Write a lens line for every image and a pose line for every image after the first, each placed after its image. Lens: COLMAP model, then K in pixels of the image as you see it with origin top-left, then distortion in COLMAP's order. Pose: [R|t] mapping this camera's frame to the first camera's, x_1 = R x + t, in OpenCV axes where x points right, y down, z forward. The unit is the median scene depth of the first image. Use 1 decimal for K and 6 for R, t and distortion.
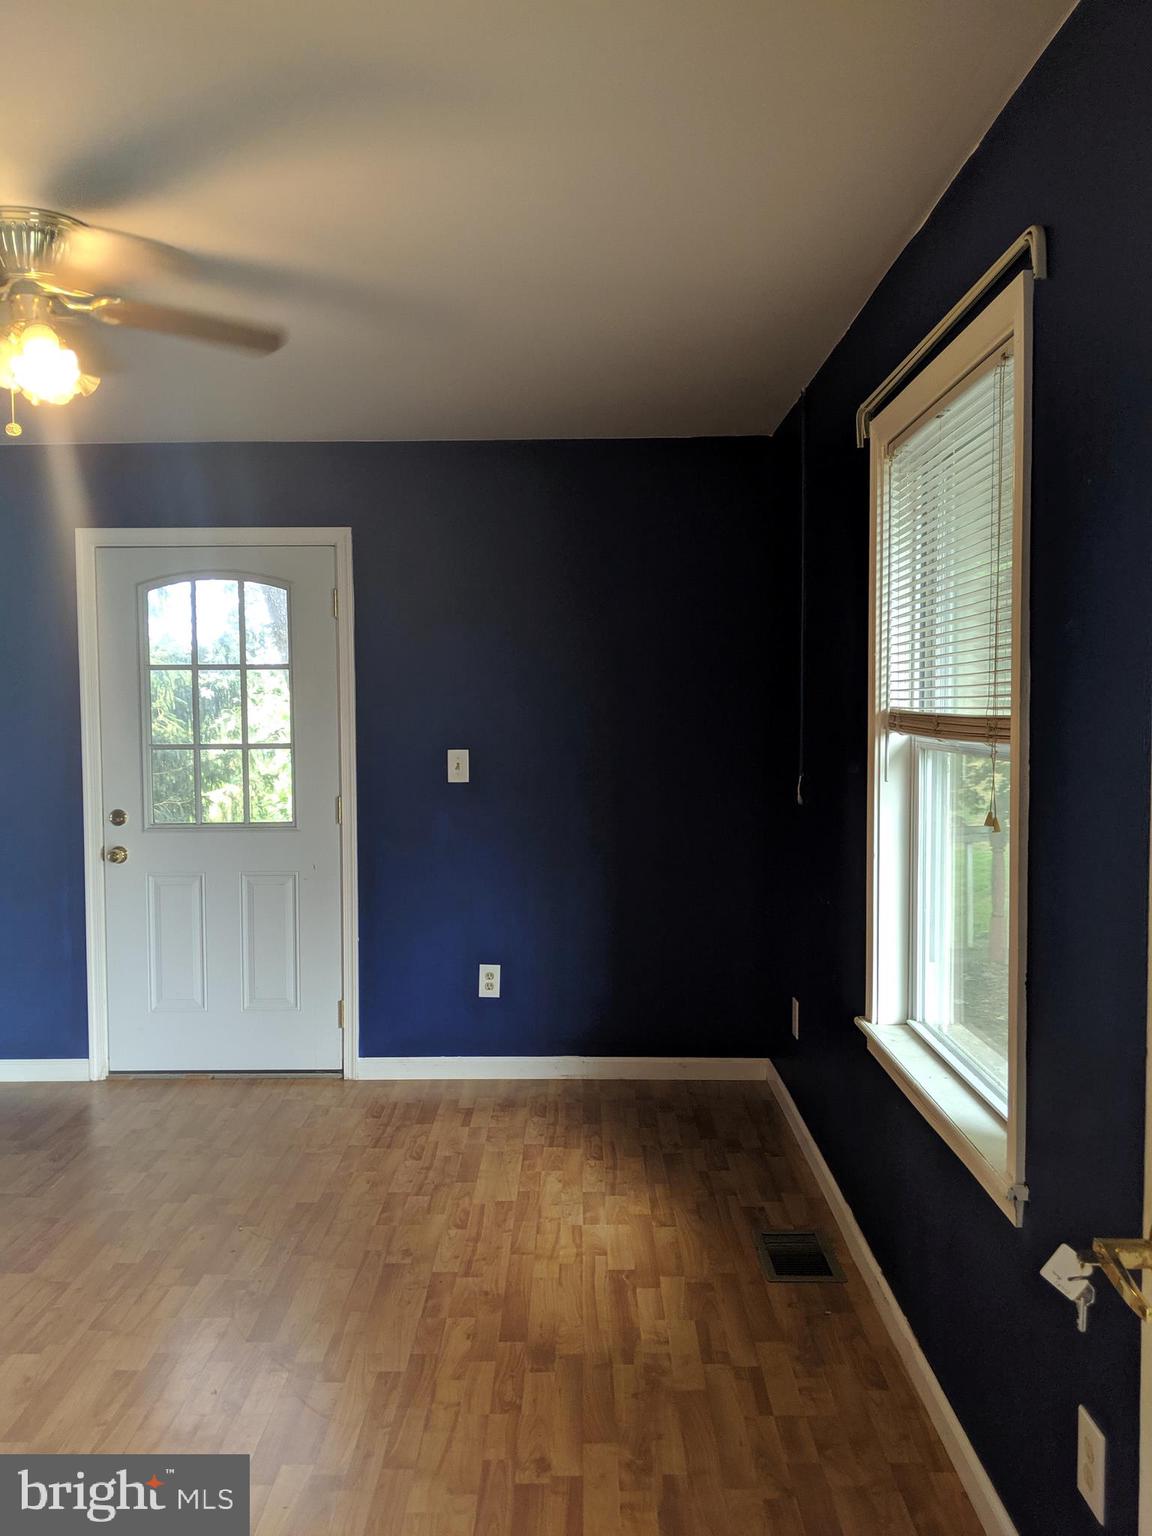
lens RADIAL K [[1219.3, 0, 576.6], [0, 1219.3, 770.9], [0, 0, 1]] dist [-0.004669, -0.030451]
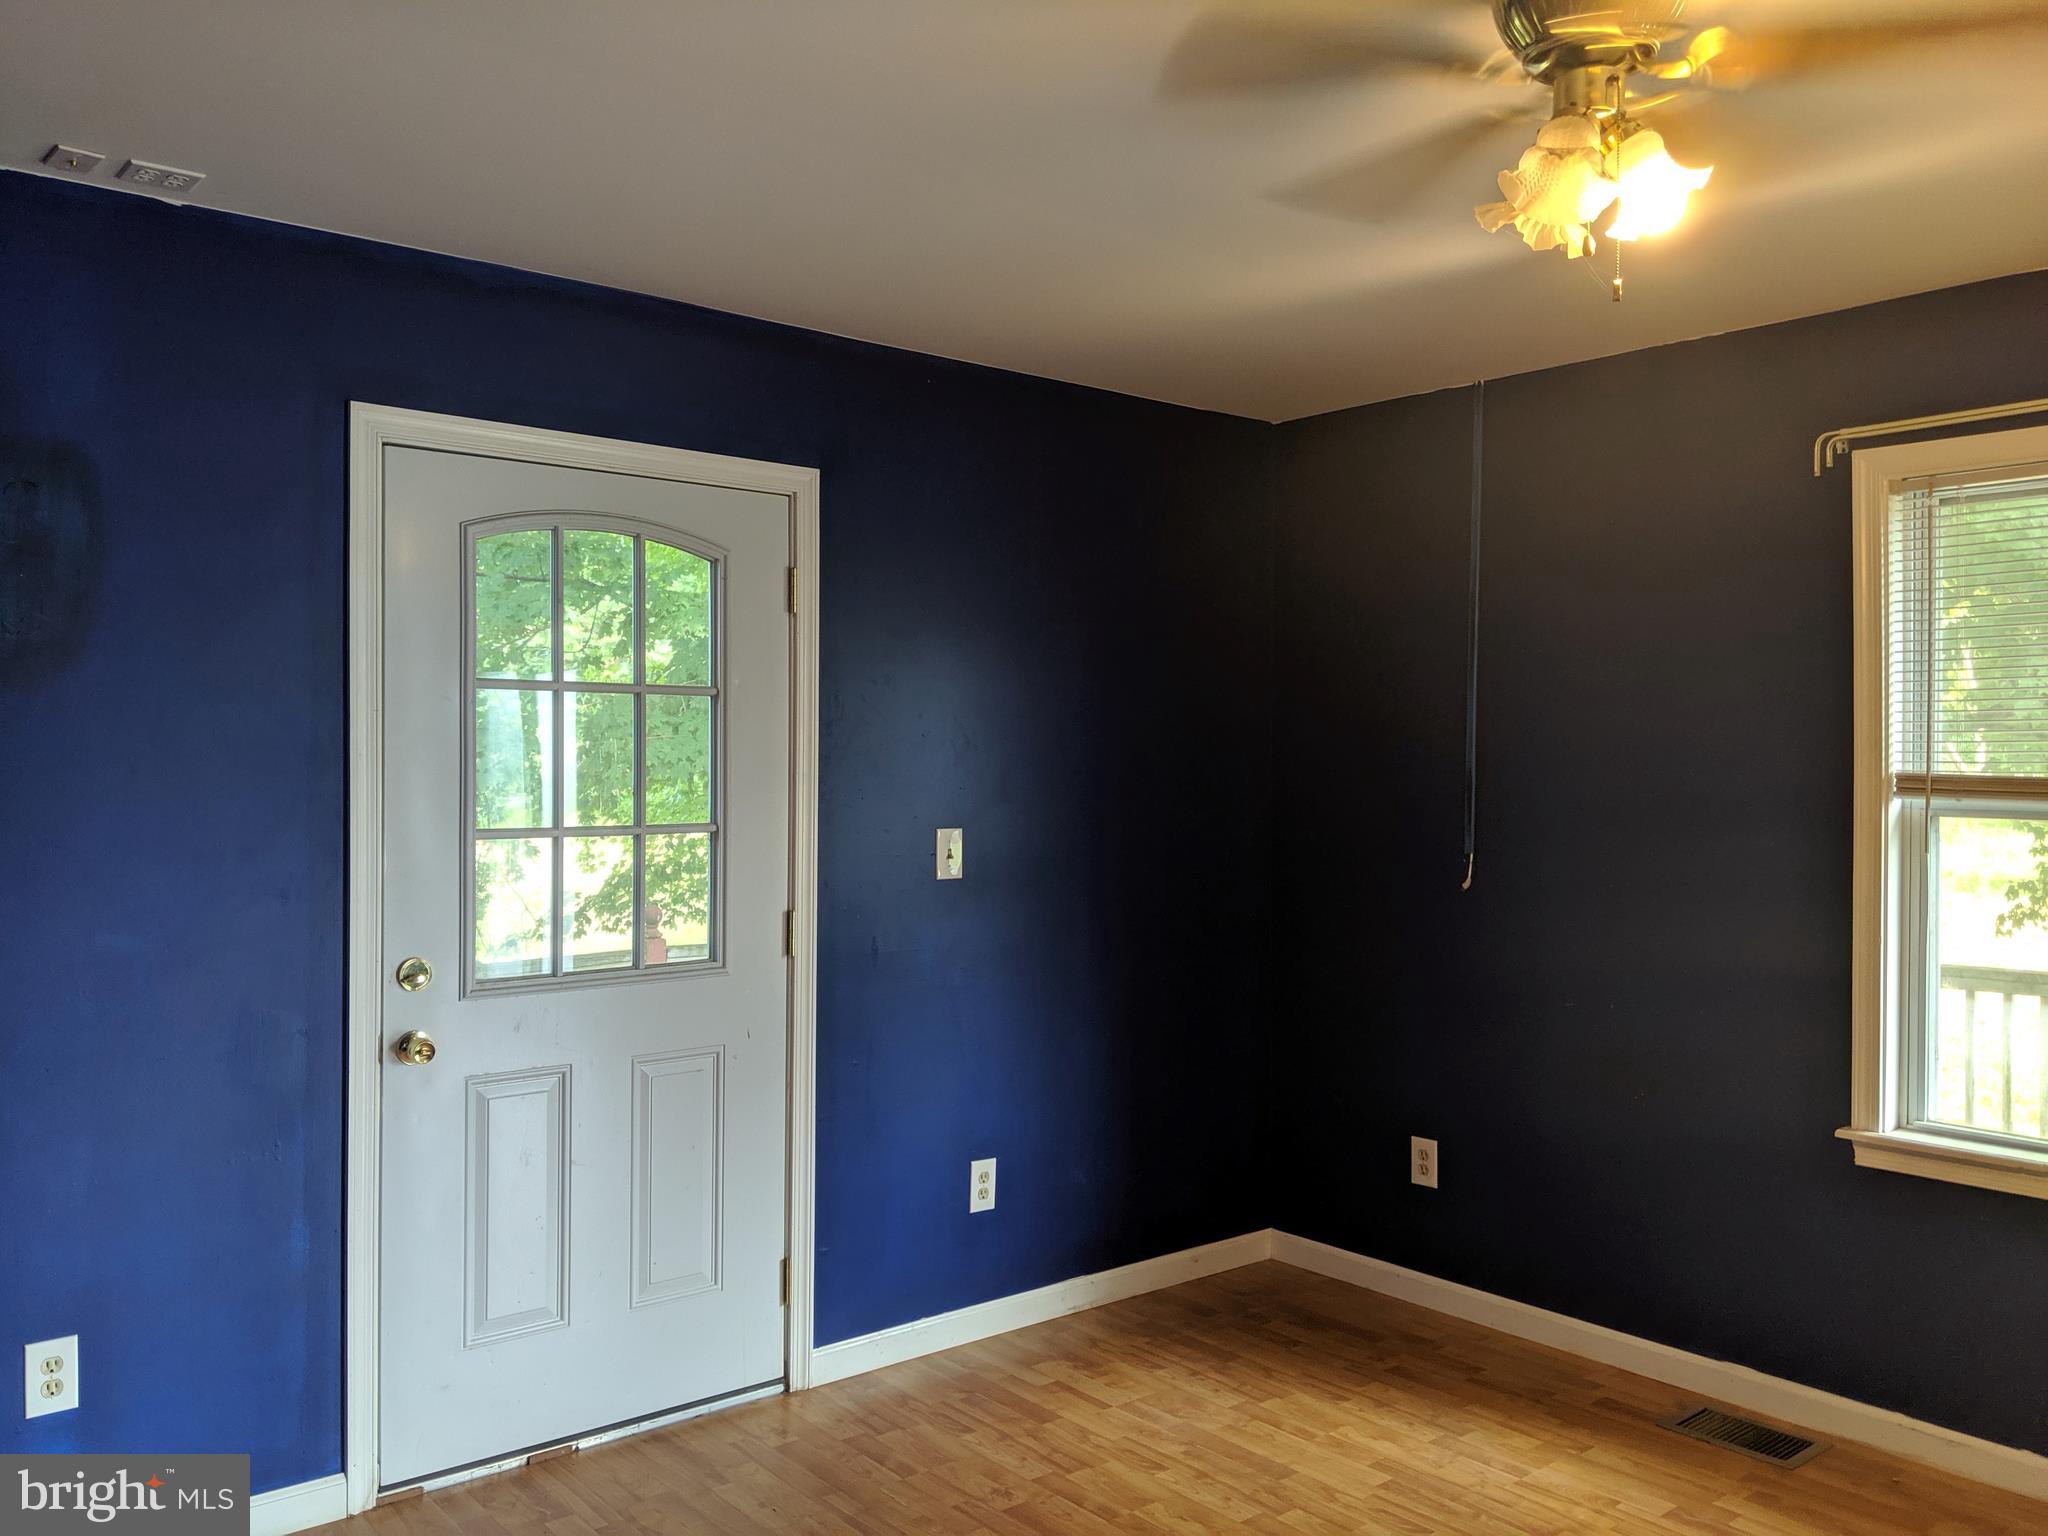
lens RADIAL K [[1625.7, 0, 1019.5], [0, 1625.7, 760.1], [0, 0, 1]] dist [-0.004669, -0.030451]
pose [[0.766380, 0.009512, 0.642317, -0.667649], [0.025234, 0.998673, -0.044897, -0.015563], [-0.641892, 0.050616, 0.765123, 0.338357]]
